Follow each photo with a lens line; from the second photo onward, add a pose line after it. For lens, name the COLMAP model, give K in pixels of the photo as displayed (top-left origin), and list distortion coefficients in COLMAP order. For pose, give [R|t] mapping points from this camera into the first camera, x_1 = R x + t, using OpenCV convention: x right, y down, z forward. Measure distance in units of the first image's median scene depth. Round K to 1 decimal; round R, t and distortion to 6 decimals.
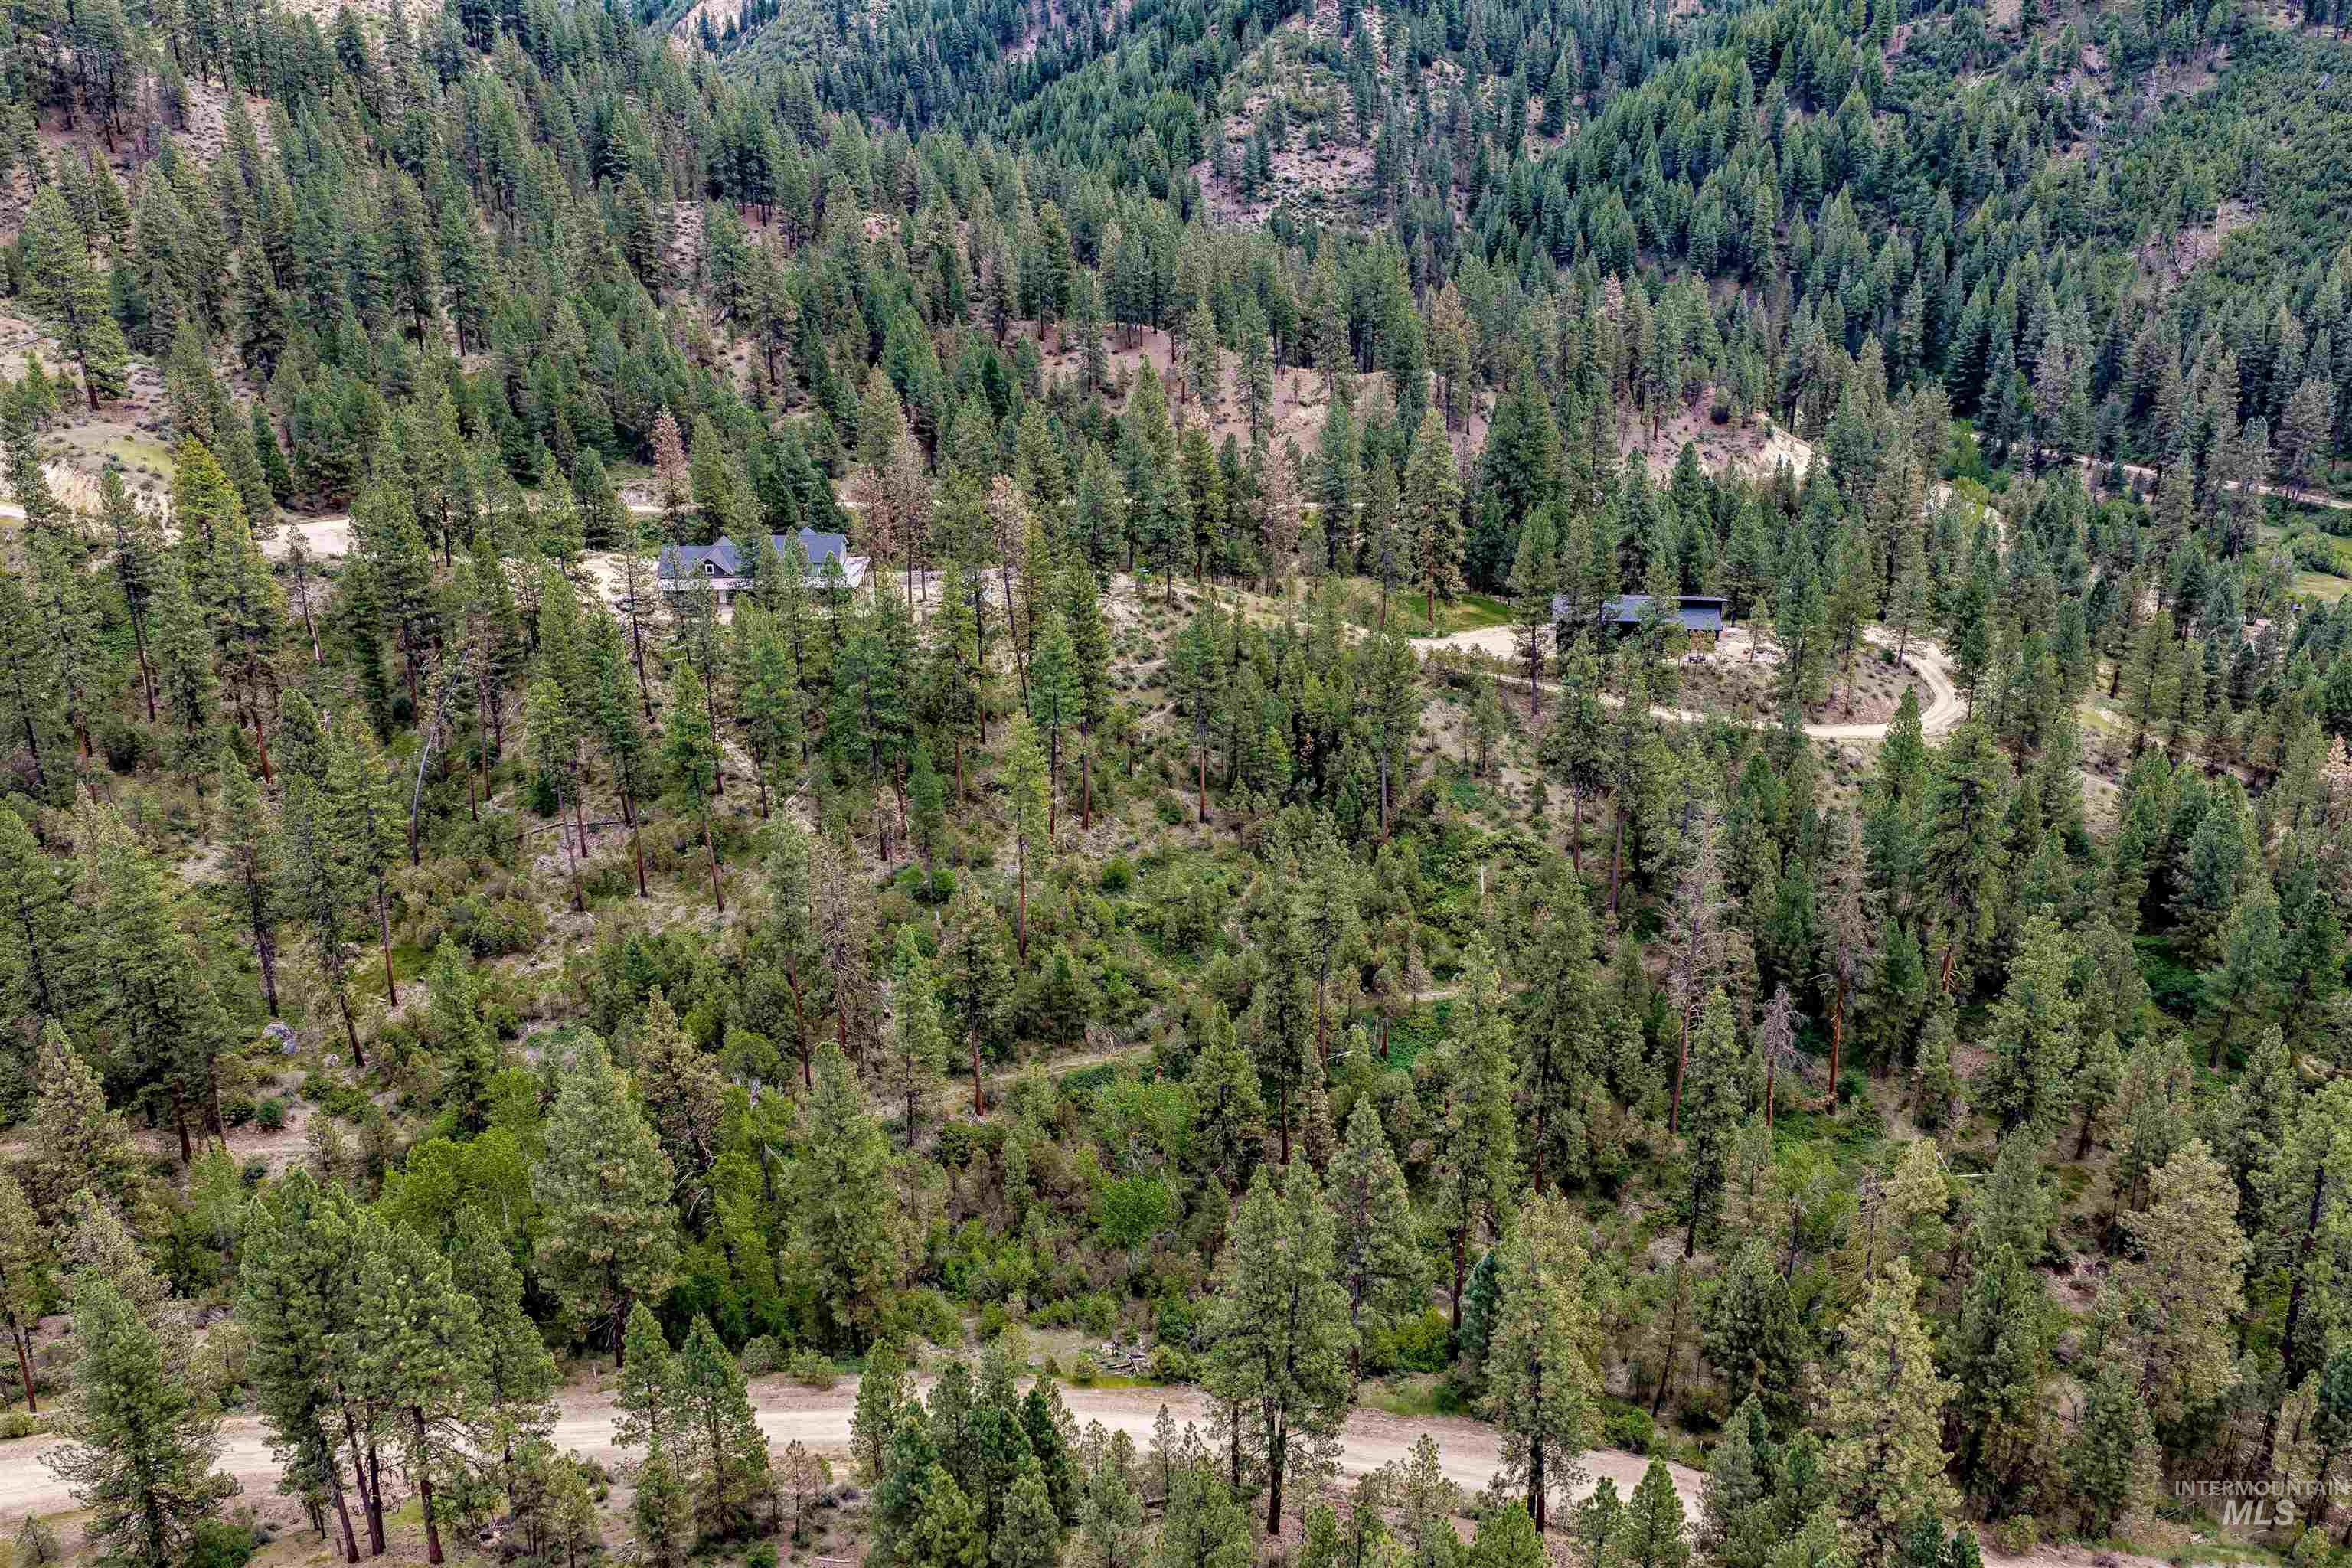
lens RADIAL K [[1956.3, 0, 1175.1], [0, 1956.3, 784.4], [0, 0, 1]] dist [0.007272, -0.012377]
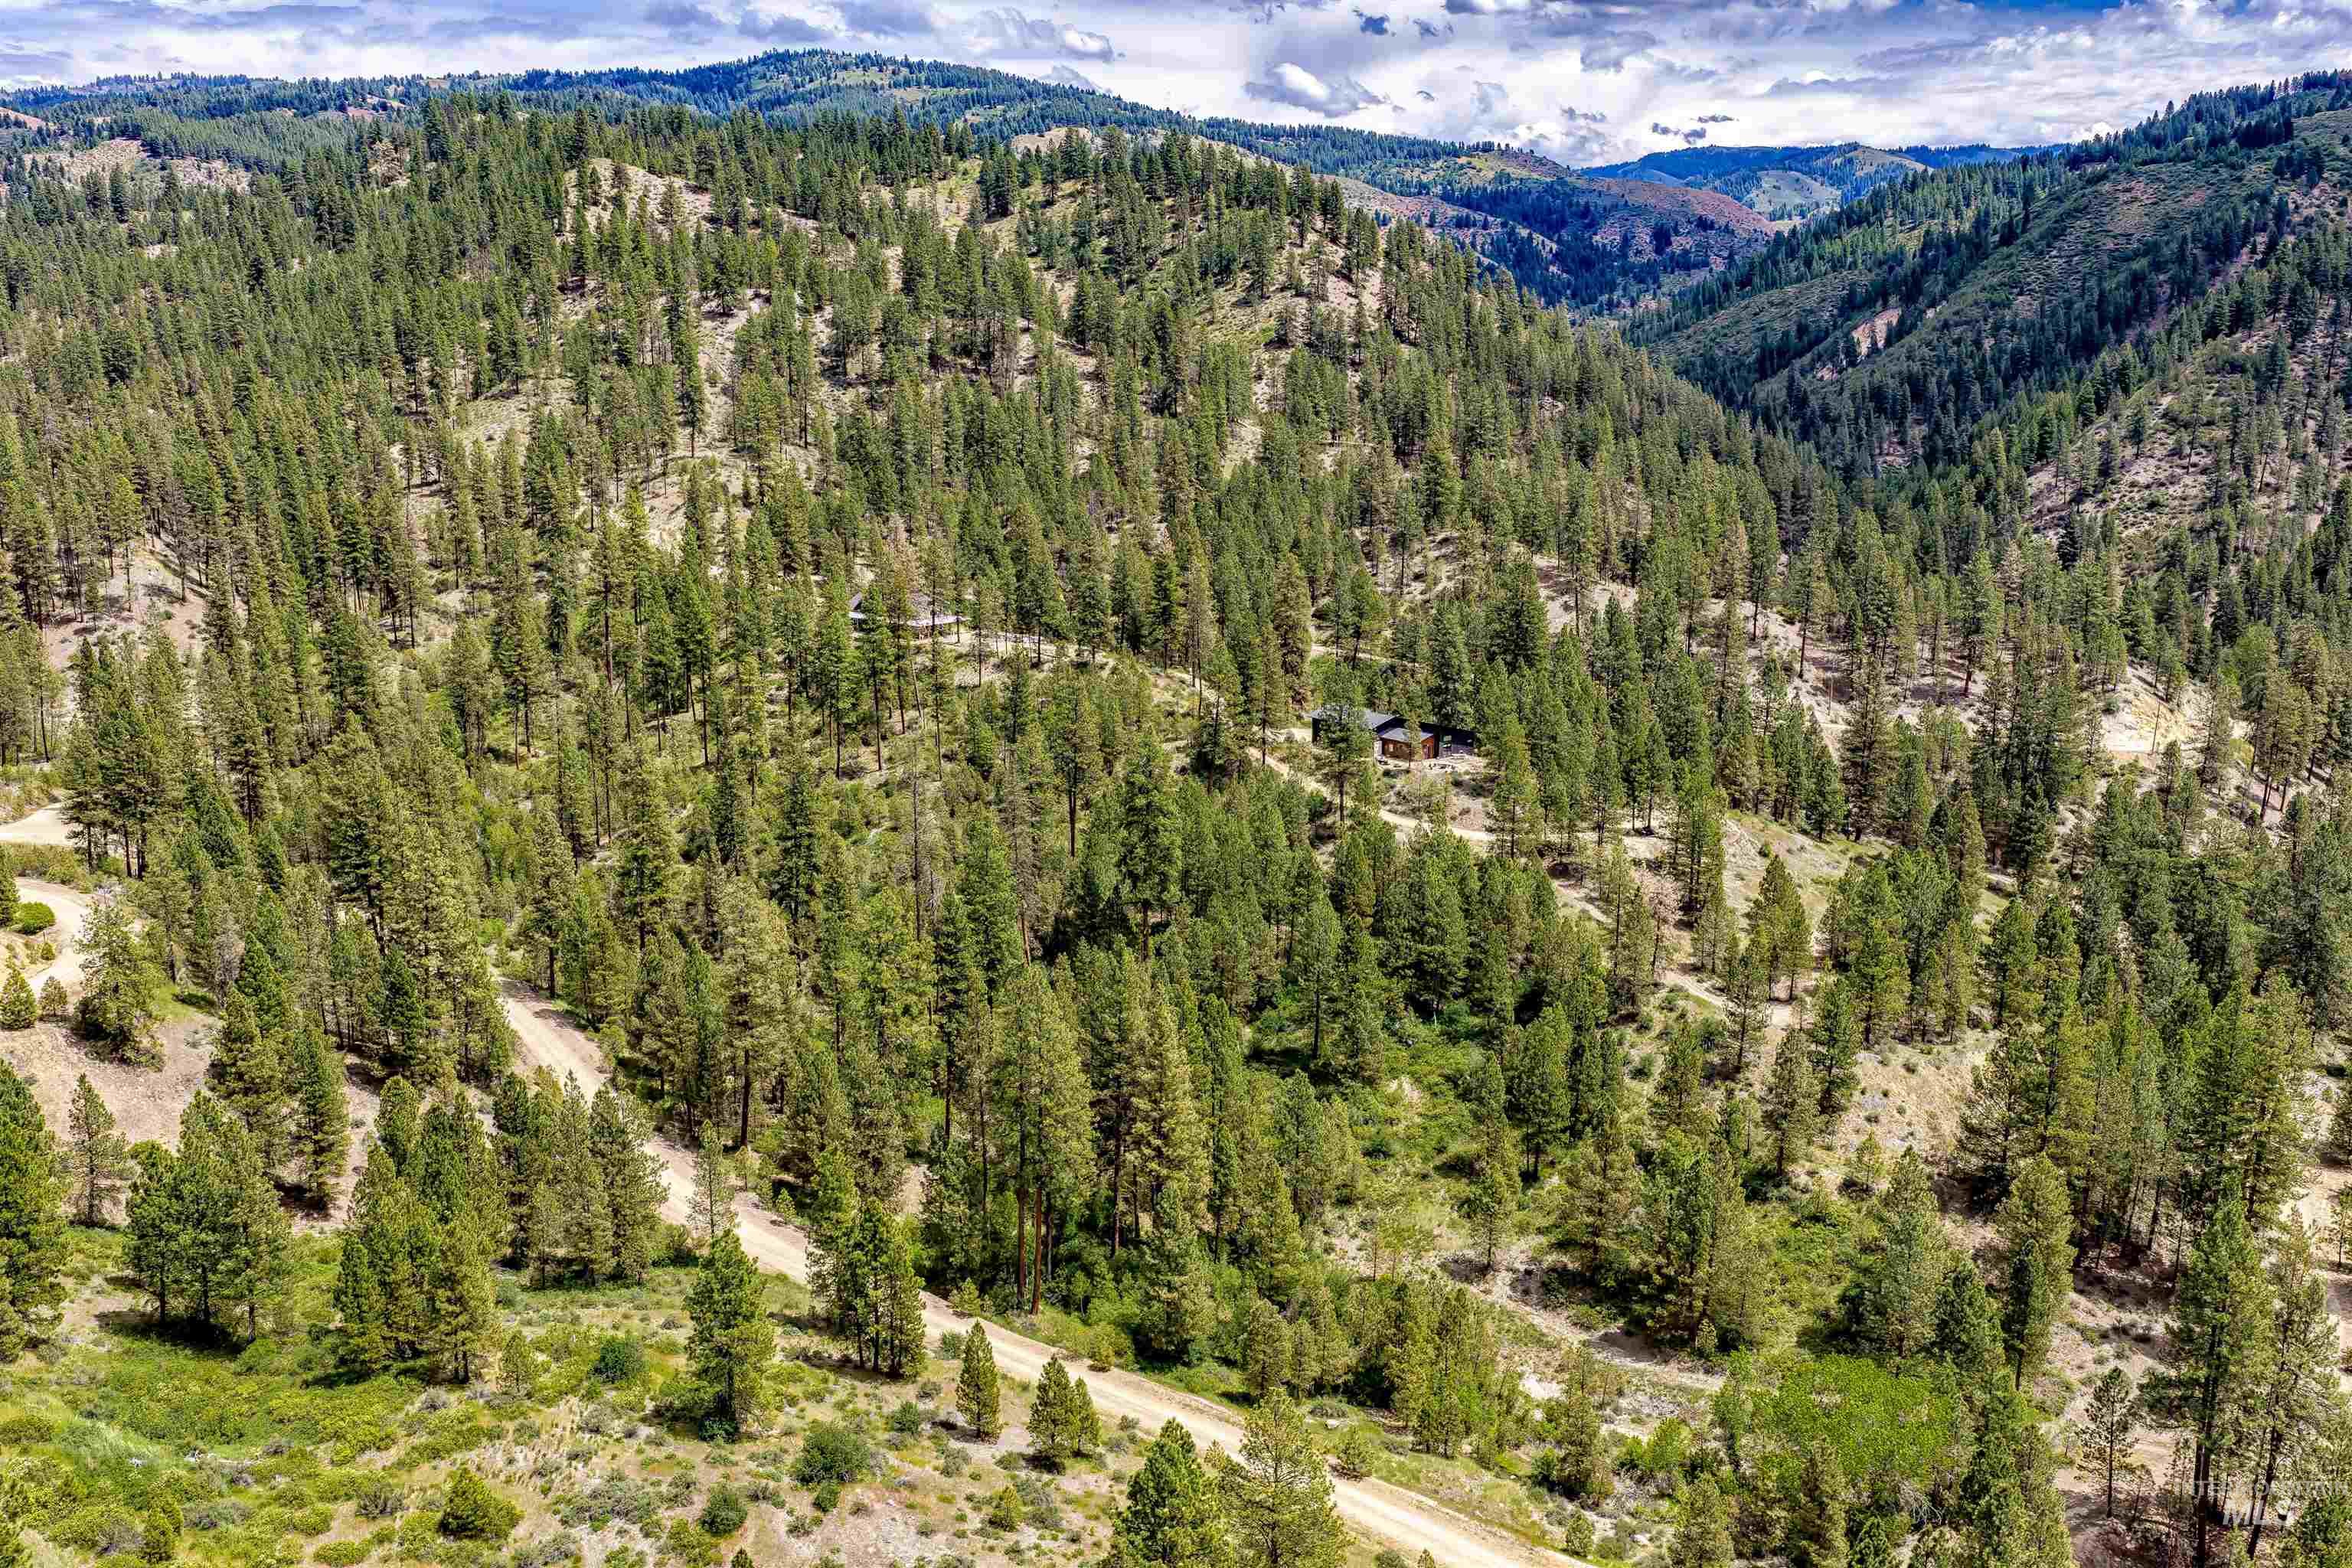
lens RADIAL K [[1956.3, 0, 1175.6], [0, 1956.3, 783.1], [0, 0, 1]] dist [0.007272, -0.012377]
pose [[0.758790, 0.157222, -0.632075, 0.407985], [-0.256567, 0.964118, -0.068188, 0.028191], [0.598674, 0.213910, 0.771901, -0.005474]]
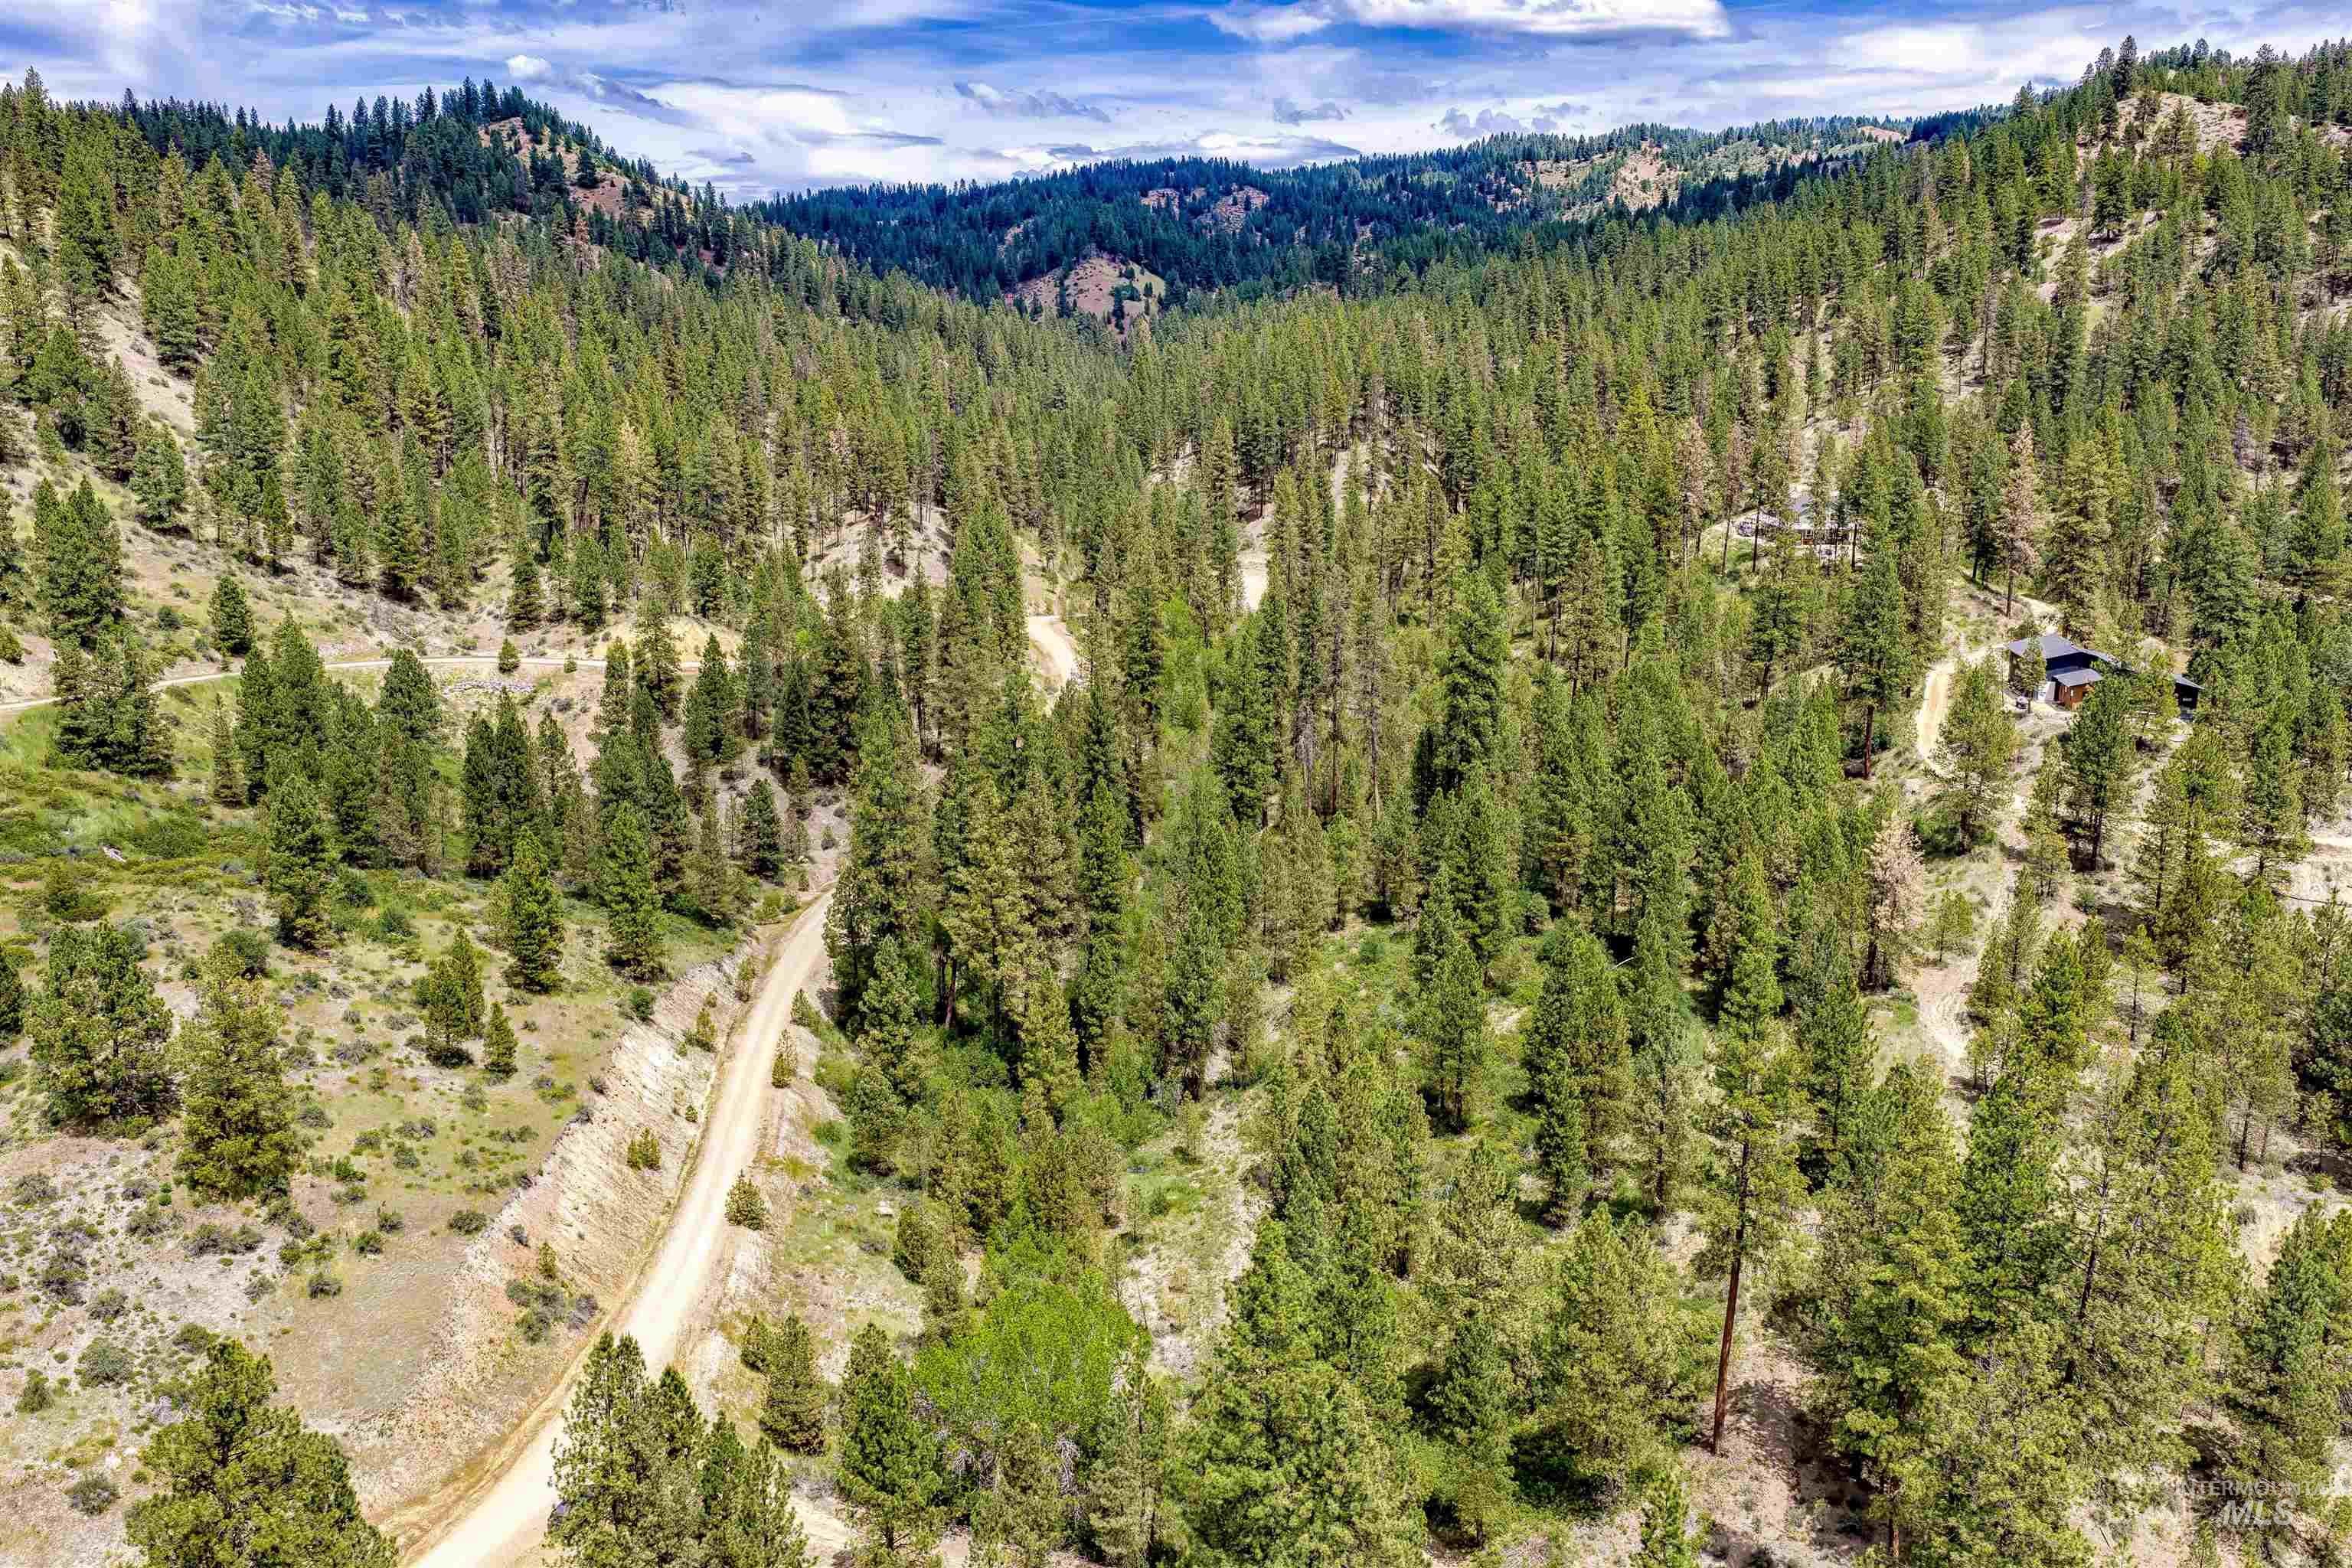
lens RADIAL K [[1956.3, 0, 1174.0], [0, 1956.3, 782.4], [0, 0, 1]] dist [0.007272, -0.012377]
pose [[-0.049300, 0.222980, -0.973576, 0.513646], [-0.372303, 0.900407, 0.225075, -0.039709], [0.926801, 0.373561, 0.038626, 0.270282]]
